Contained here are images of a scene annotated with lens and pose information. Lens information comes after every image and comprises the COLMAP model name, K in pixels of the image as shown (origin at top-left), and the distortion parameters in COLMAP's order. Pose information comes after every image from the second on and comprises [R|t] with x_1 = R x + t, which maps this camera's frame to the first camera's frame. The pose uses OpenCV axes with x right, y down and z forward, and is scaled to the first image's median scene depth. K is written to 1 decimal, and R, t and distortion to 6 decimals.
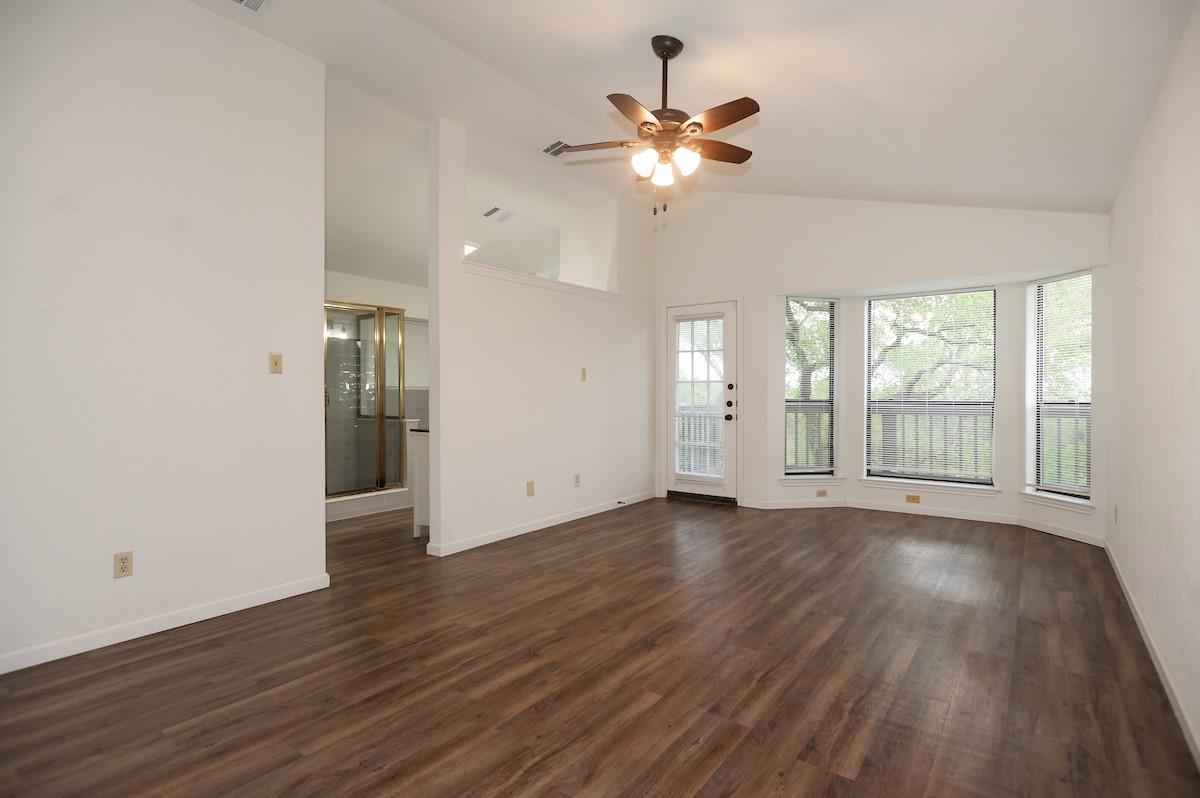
lens RADIAL K [[595.5, 0, 603.6], [0, 595.5, 386.1], [0, 0, 1]] dist [-0.001796, -0.000381]
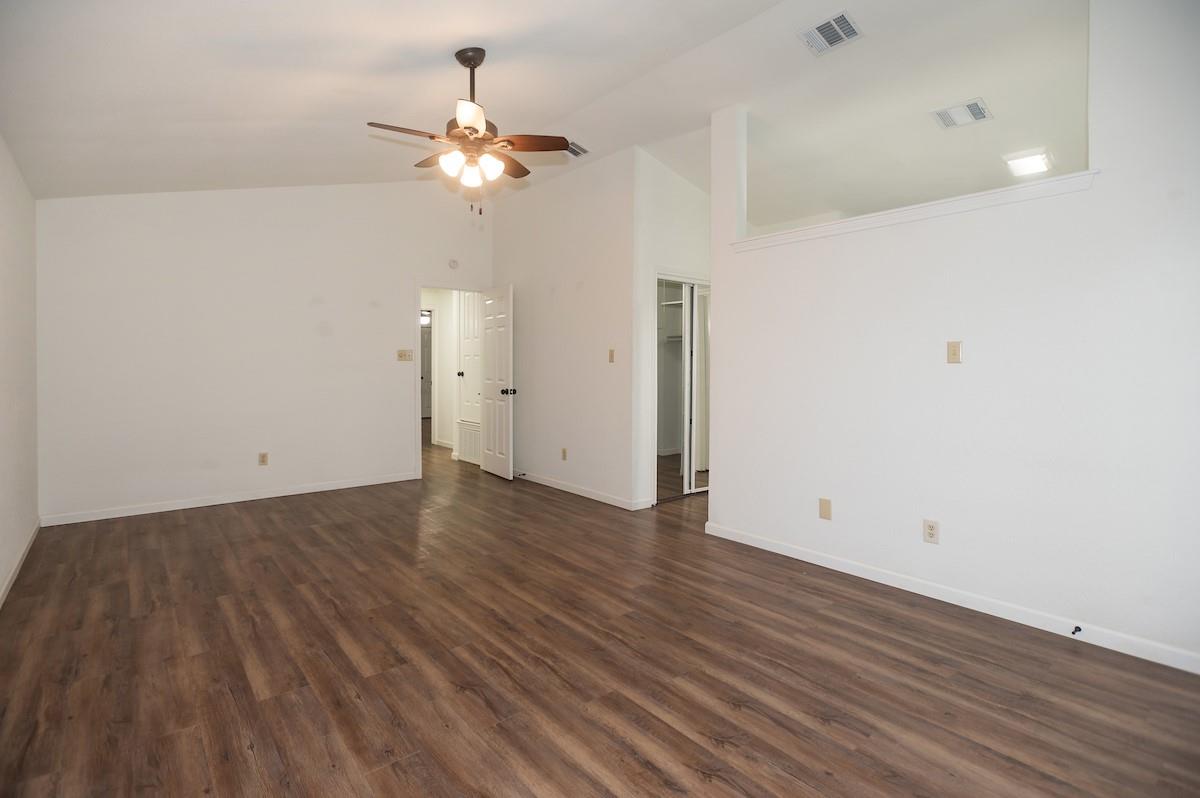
lens RADIAL K [[582.0, 0, 593.0], [0, 582.0, 413.1], [0, 0, 1]] dist [-0.010040, 0.000086]
pose [[-0.258510, 0.075589, -0.963047, 0.932279], [0.005580, 0.997034, 0.076758, -0.001661], [0.965992, 0.014469, -0.258166, 1.344123]]
